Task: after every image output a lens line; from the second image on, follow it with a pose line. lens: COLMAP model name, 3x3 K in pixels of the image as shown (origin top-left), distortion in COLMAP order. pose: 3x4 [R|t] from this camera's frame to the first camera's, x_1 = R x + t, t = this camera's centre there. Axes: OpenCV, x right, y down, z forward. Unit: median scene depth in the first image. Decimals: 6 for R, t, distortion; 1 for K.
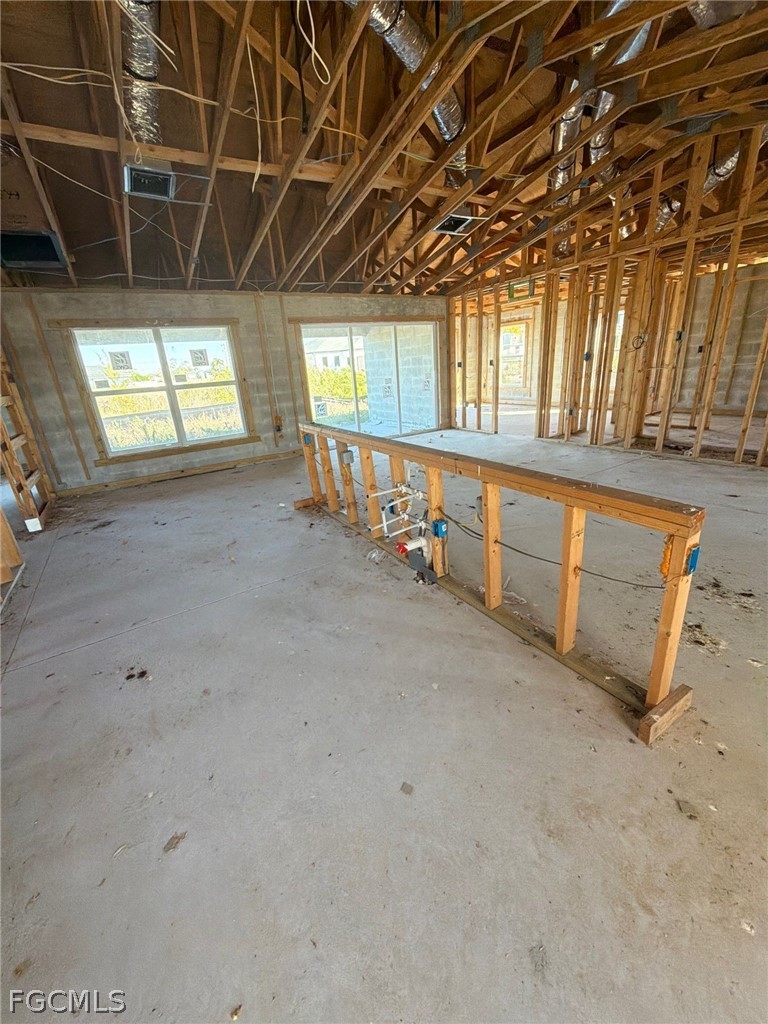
lens RADIAL K [[408.8, 0, 383.8], [0, 408.8, 514.1], [0, 0, 1]] dist [-0.002286, 0.000534]
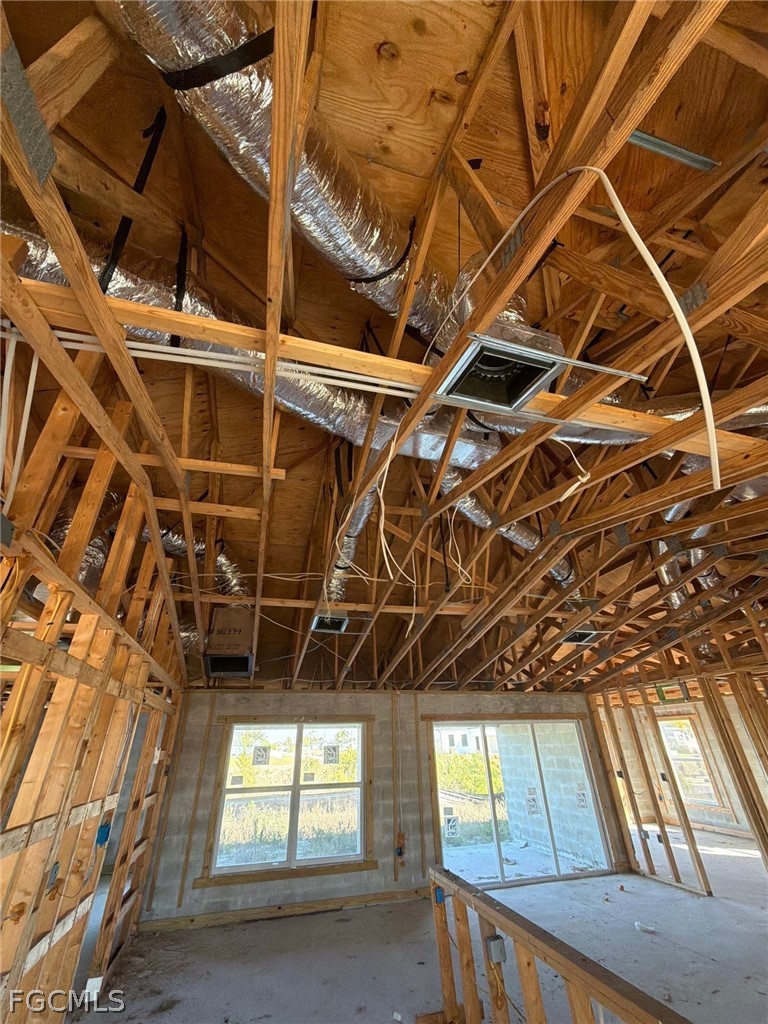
lens RADIAL K [[408.8, 0, 382.2], [0, 408.8, 505.5], [0, 0, 1]] dist [-0.002286, 0.000534]
pose [[0.960498, -0.096351, -0.261076, -0.010636], [-0.136775, 0.653576, -0.744400, -0.049518], [0.242357, 0.750703, 0.614579, -0.041002]]
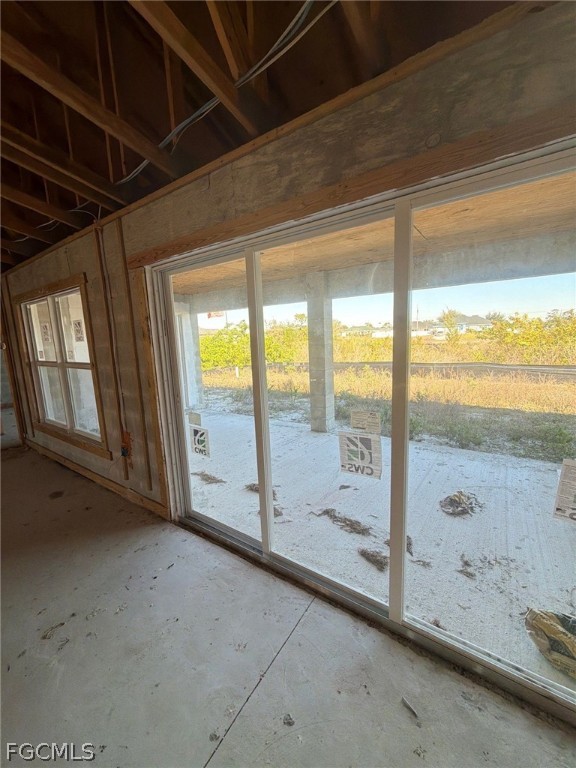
lens RADIAL K [[306.6, 0, 288.9], [0, 306.6, 382.3], [0, 0, 1]] dist [-0.002286, 0.000534]
pose [[0.391030, 0.192164, -0.900094, 0.205540], [-0.309805, 0.948374, 0.067882, -0.418155], [0.866670, 0.252309, 0.430376, 1.034847]]
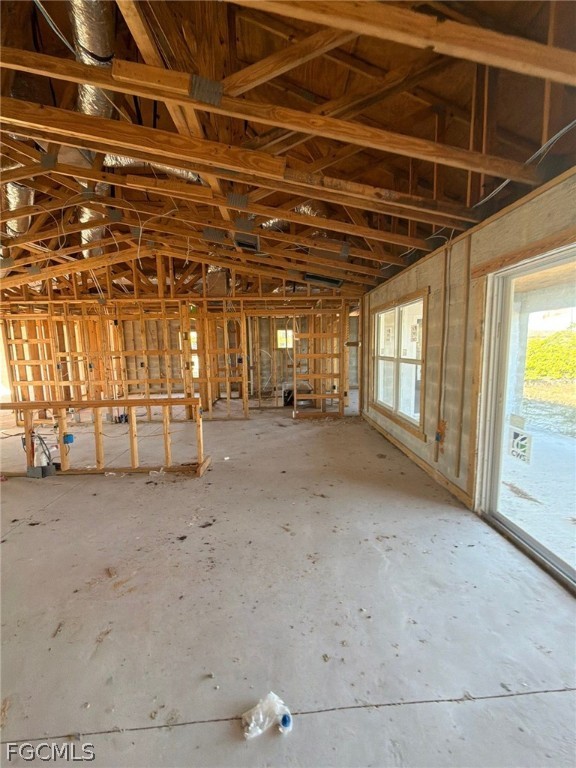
lens RADIAL K [[306.6, 0, 287.2], [0, 306.6, 381.9], [0, 0, 1]] dist [-0.002286, 0.000534]
pose [[-0.504098, 0.175881, -0.845548, 0.279325], [-0.252494, 0.906255, 0.339040, -0.413215], [0.825913, 0.384405, -0.412433, 1.011399]]
